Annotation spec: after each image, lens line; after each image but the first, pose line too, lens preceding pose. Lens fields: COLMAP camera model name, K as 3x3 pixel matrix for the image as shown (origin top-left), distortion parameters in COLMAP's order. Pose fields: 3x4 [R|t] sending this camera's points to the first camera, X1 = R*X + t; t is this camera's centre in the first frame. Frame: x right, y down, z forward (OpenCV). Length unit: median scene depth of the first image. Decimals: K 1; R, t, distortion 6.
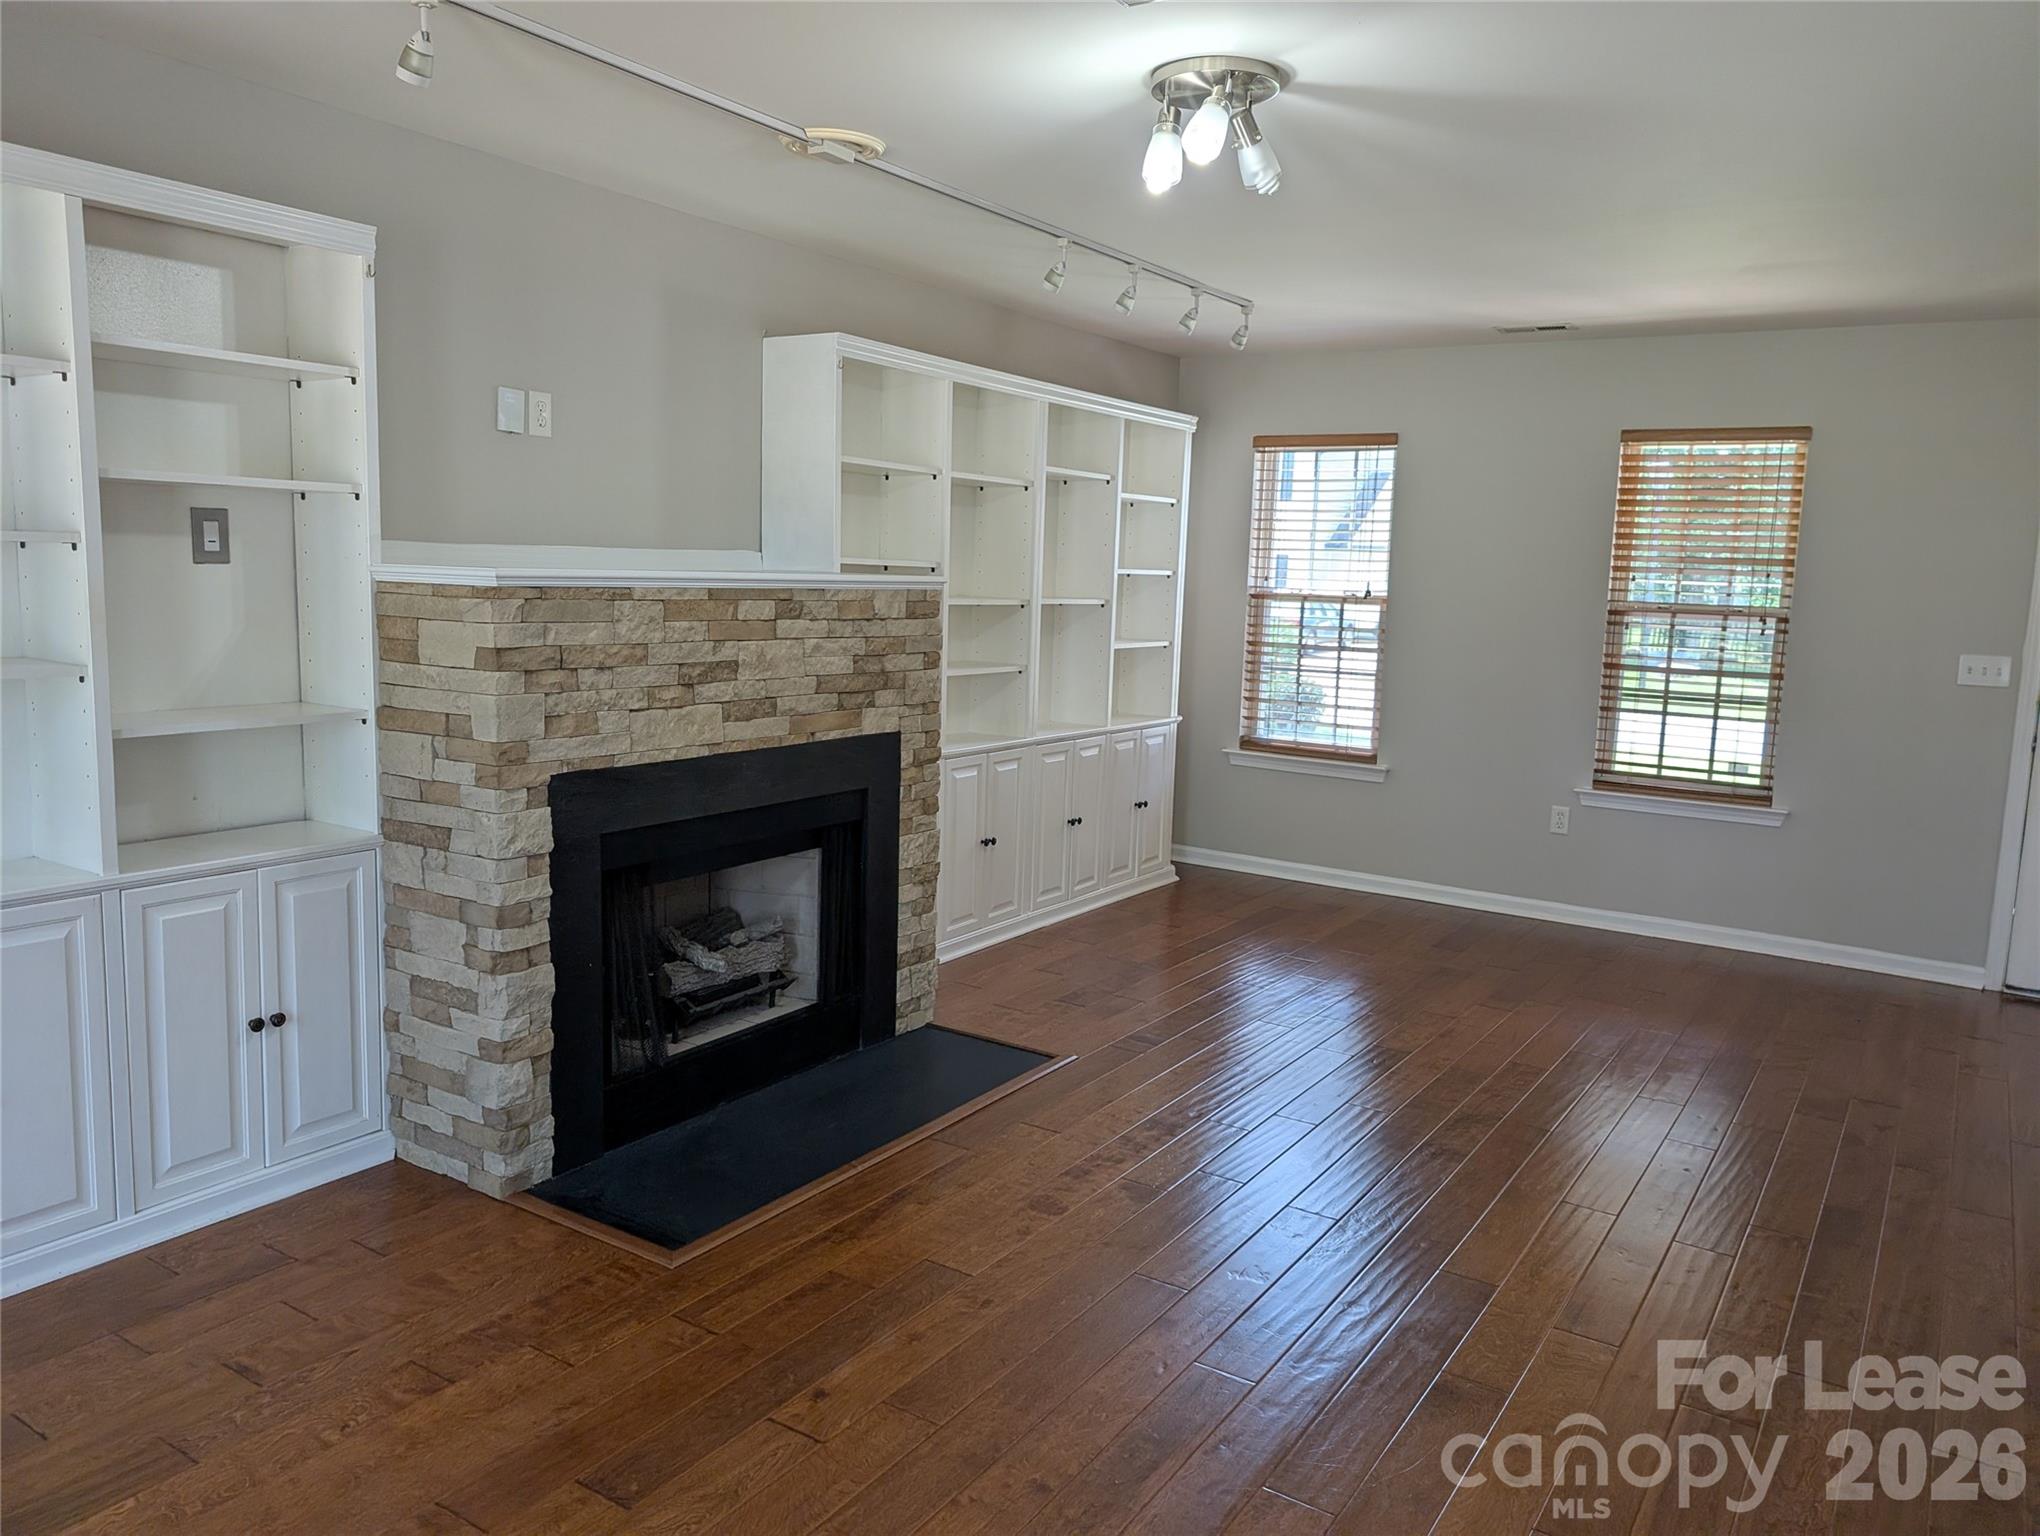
lens RADIAL K [[1445.9, 0, 1024.1], [0, 1445.9, 763.0], [0, 0, 1]] dist [0.042133, -0.066496]
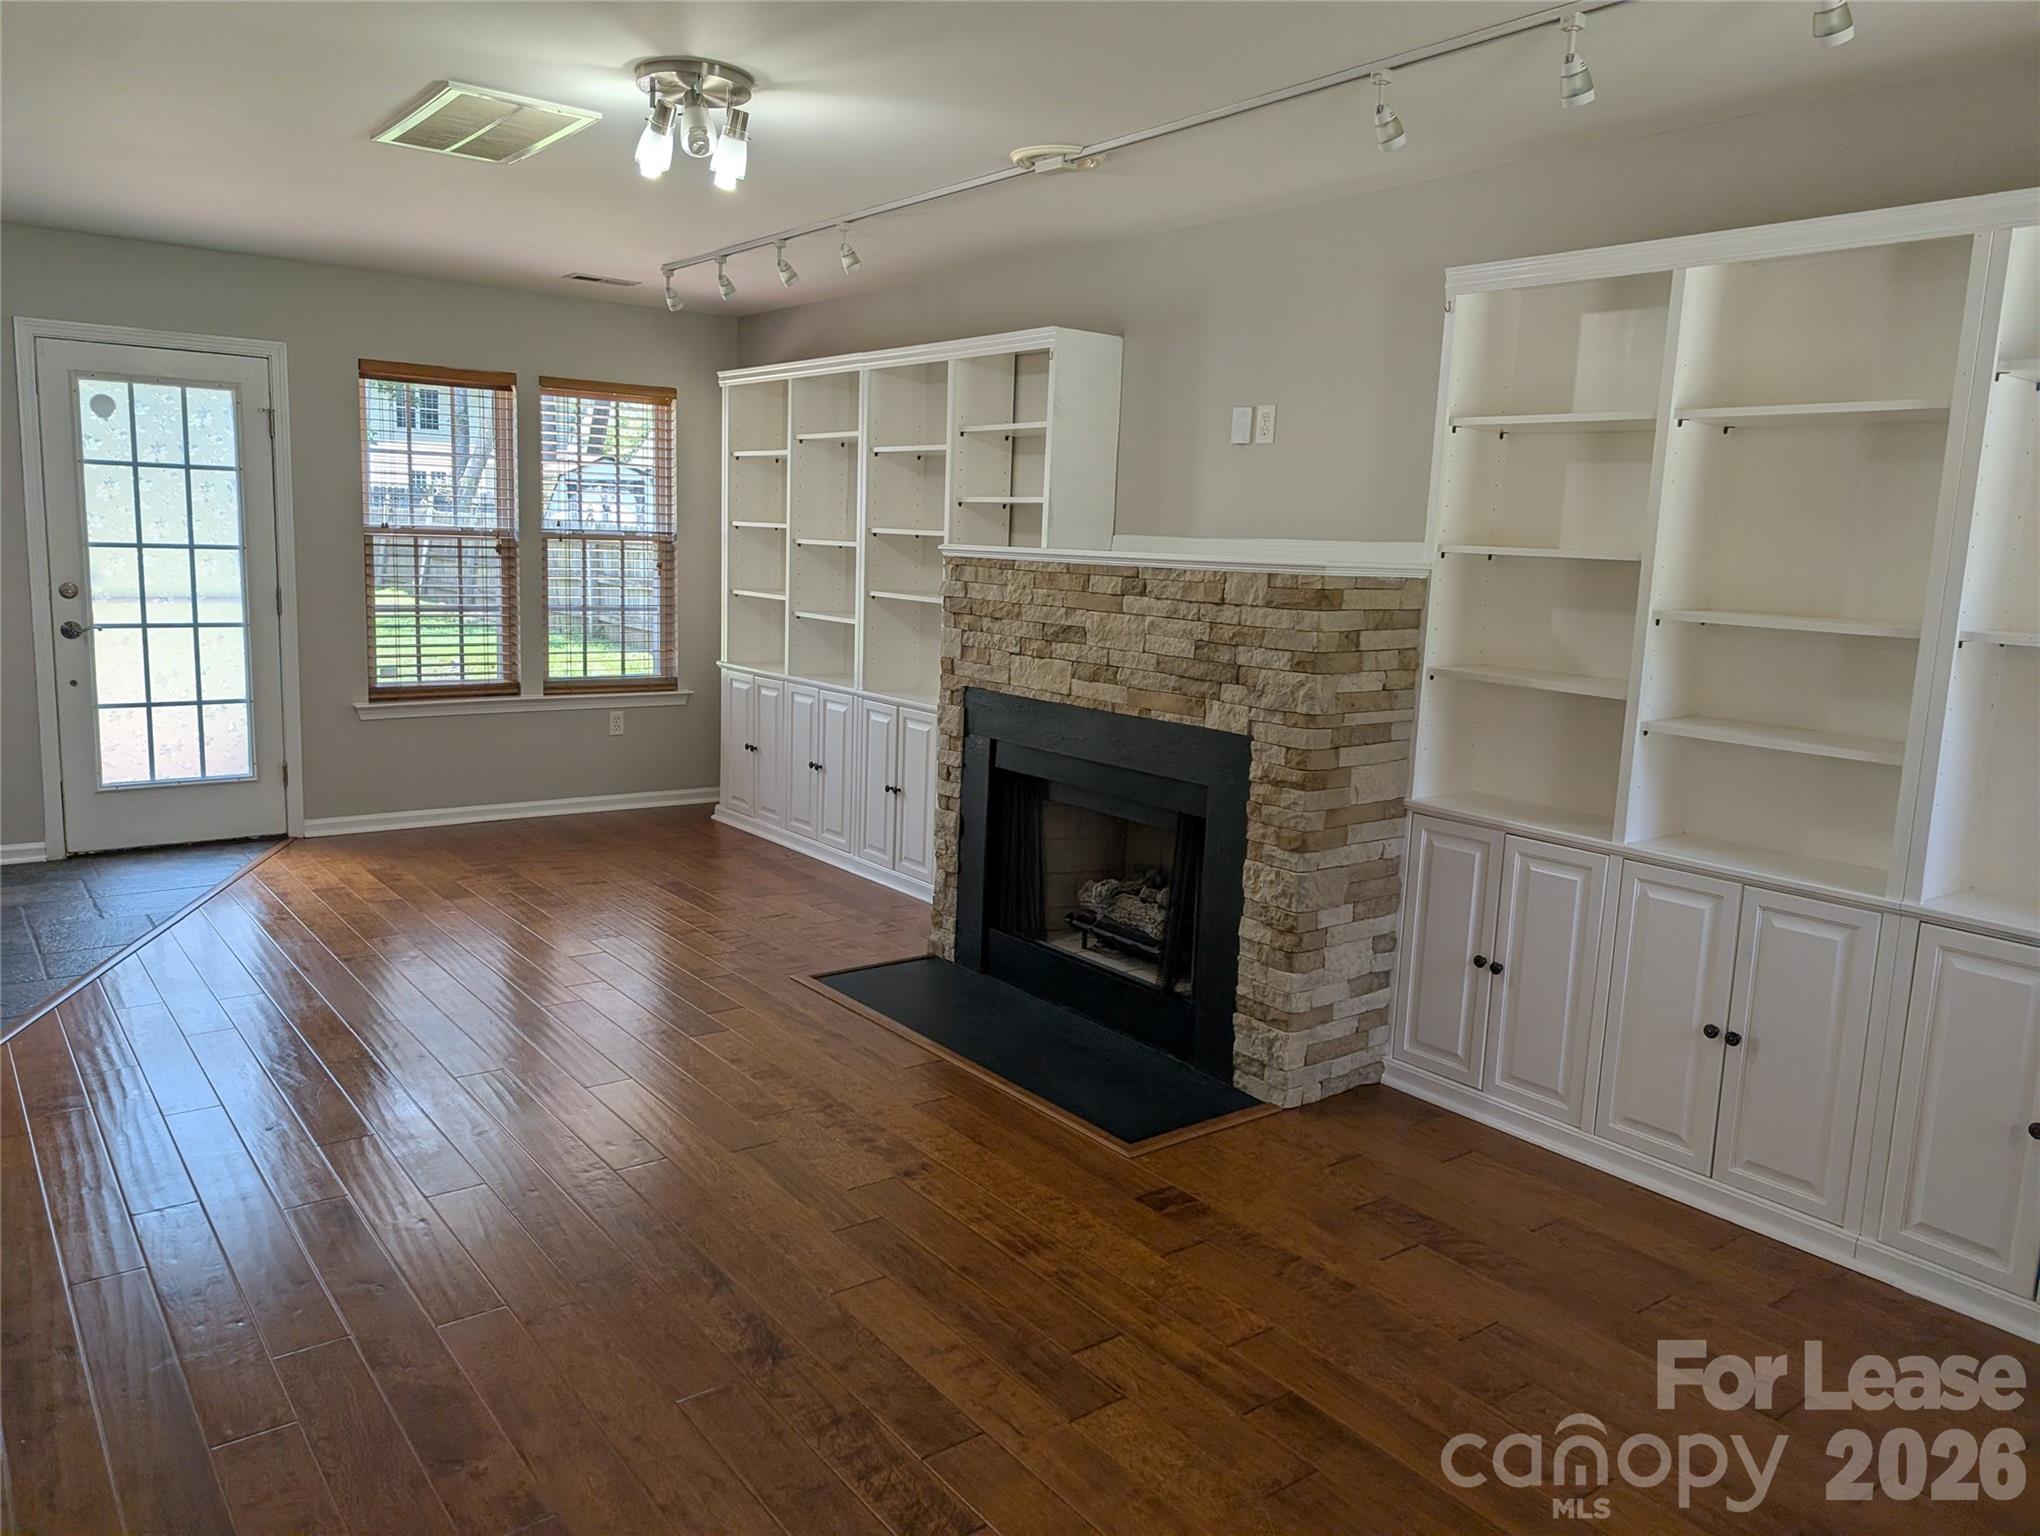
lens RADIAL K [[1445.8, 0, 980.6], [0, 1445.8, 771.1], [0, 0, 1]] dist [0.039782, -0.001311]
pose [[-0.344199, 0.104932, -0.933015, 0.889544], [-0.174179, 0.969349, 0.173274, -0.140871], [0.922599, 0.222152, -0.315372, 1.279353]]
